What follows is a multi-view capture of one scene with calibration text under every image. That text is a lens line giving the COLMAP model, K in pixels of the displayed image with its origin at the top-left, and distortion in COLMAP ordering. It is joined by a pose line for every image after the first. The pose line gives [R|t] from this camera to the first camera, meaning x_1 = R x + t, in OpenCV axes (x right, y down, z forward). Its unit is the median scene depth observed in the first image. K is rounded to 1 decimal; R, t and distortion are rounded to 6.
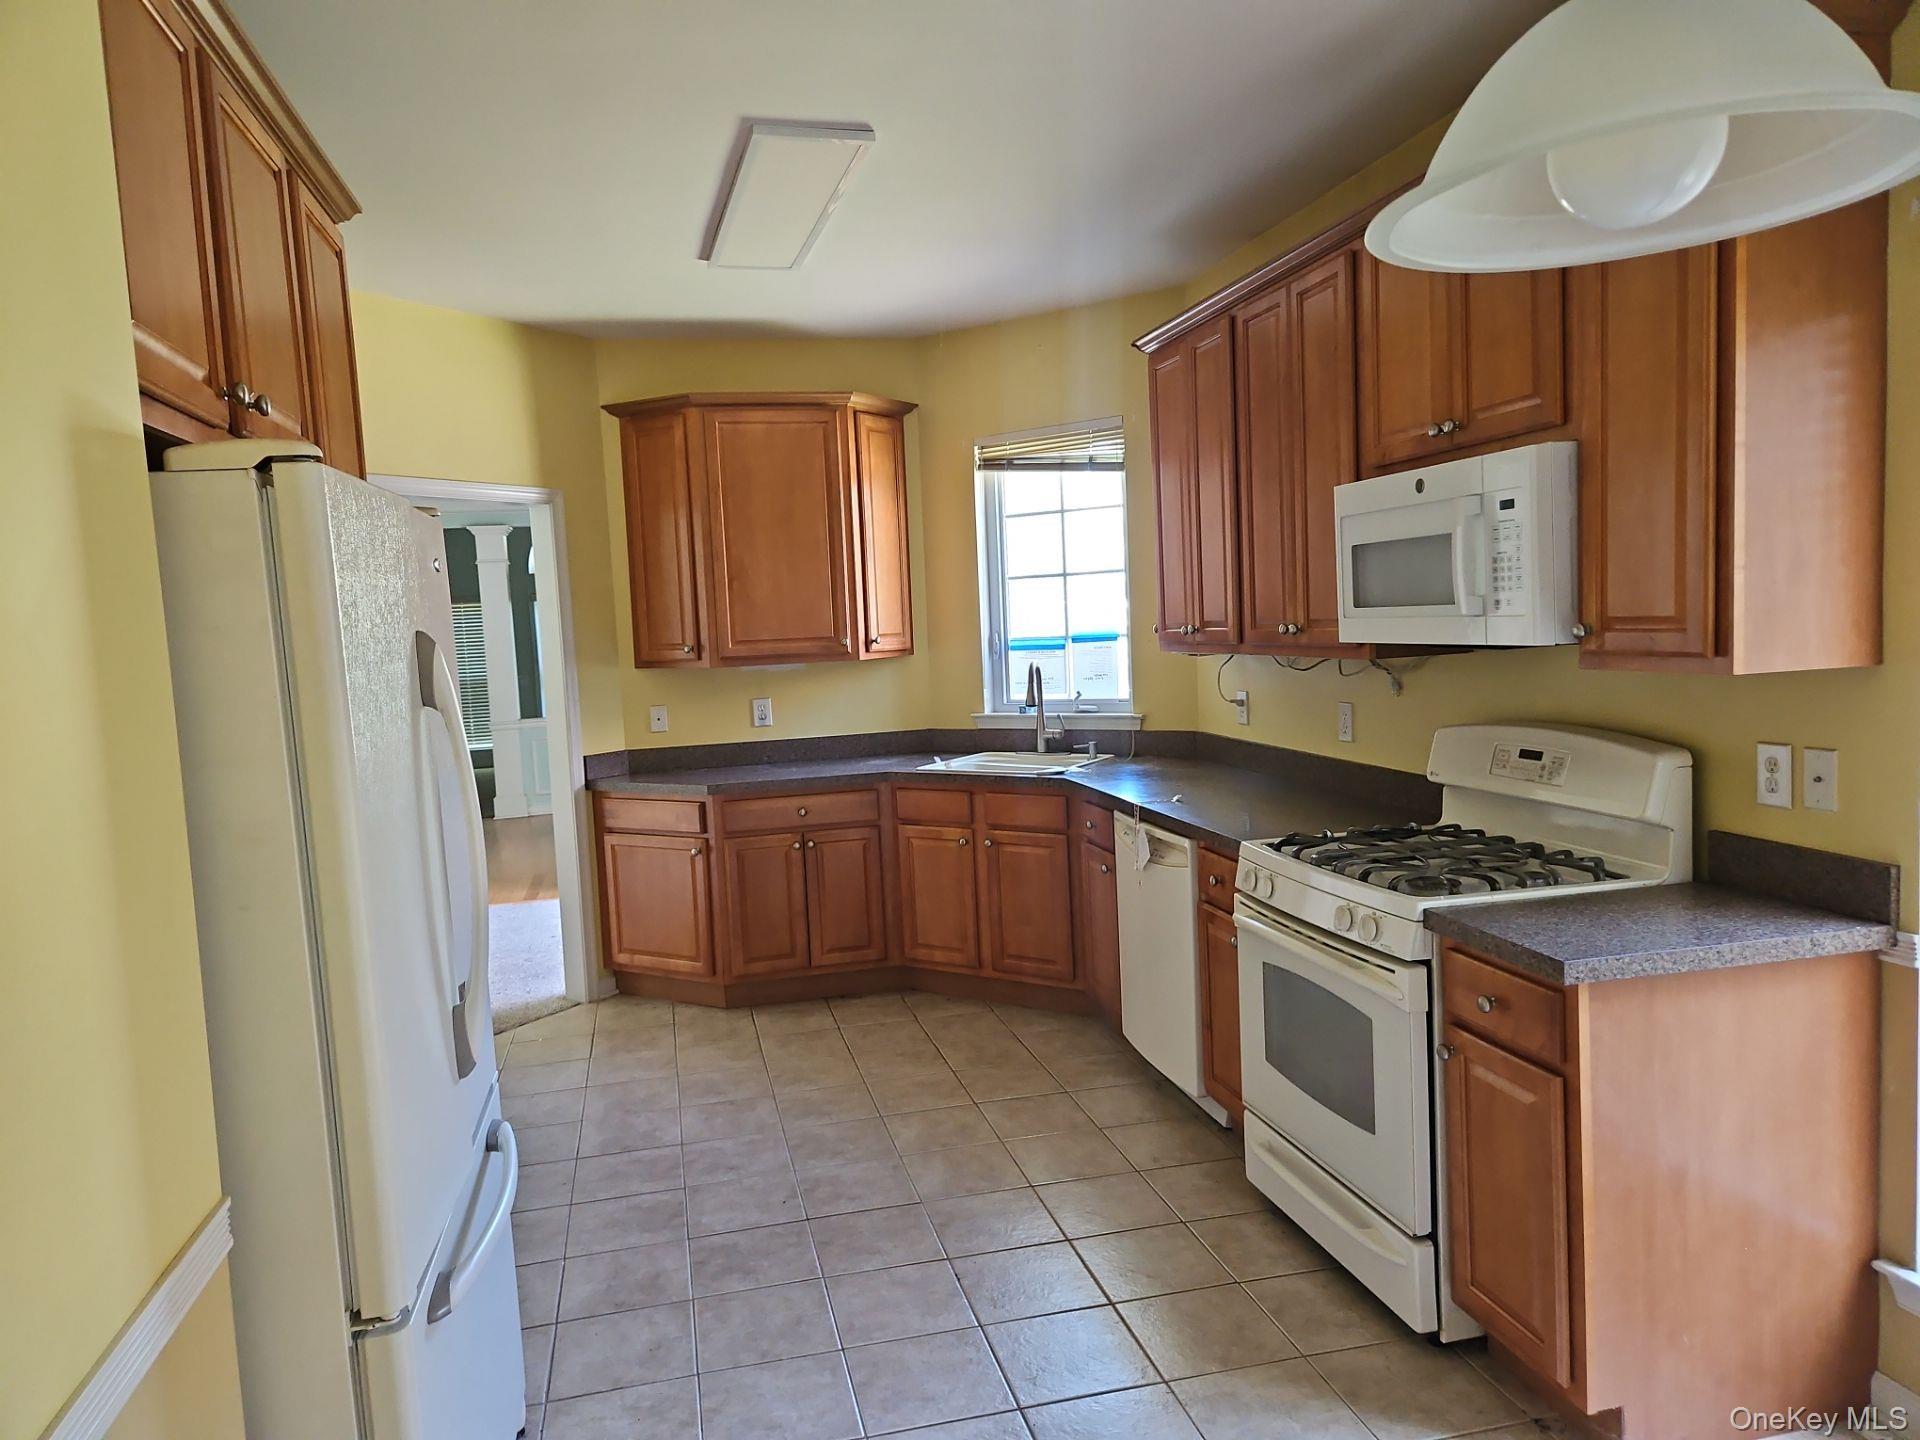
lens RADIAL K [[1293.0, 0, 960.0], [0, 1293.0, 720.0], [0, 0, 1]] dist [0.061571, -0.054346]
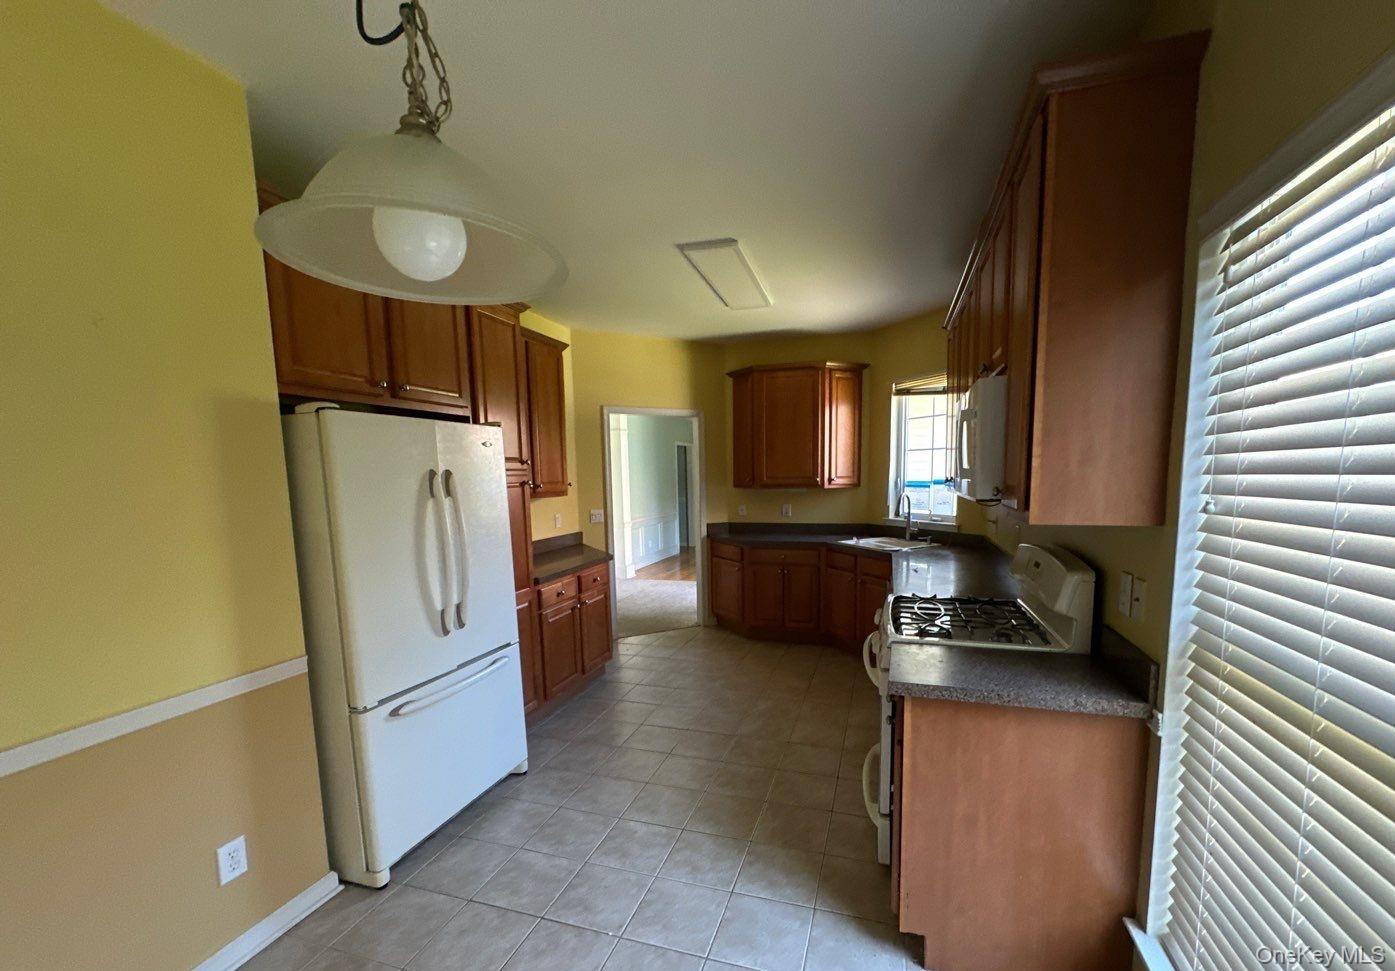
lens RADIAL K [[583.3, 0, 723.0], [0, 583.3, 538.8], [0, 0, 1]] dist [0.000175, 0.000292]
pose [[0.866049, 0.090734, -0.491657, 0.266523], [-0.066843, 0.995579, 0.065989, -0.016683], [0.495471, -0.024286, 0.868285, 0.092396]]
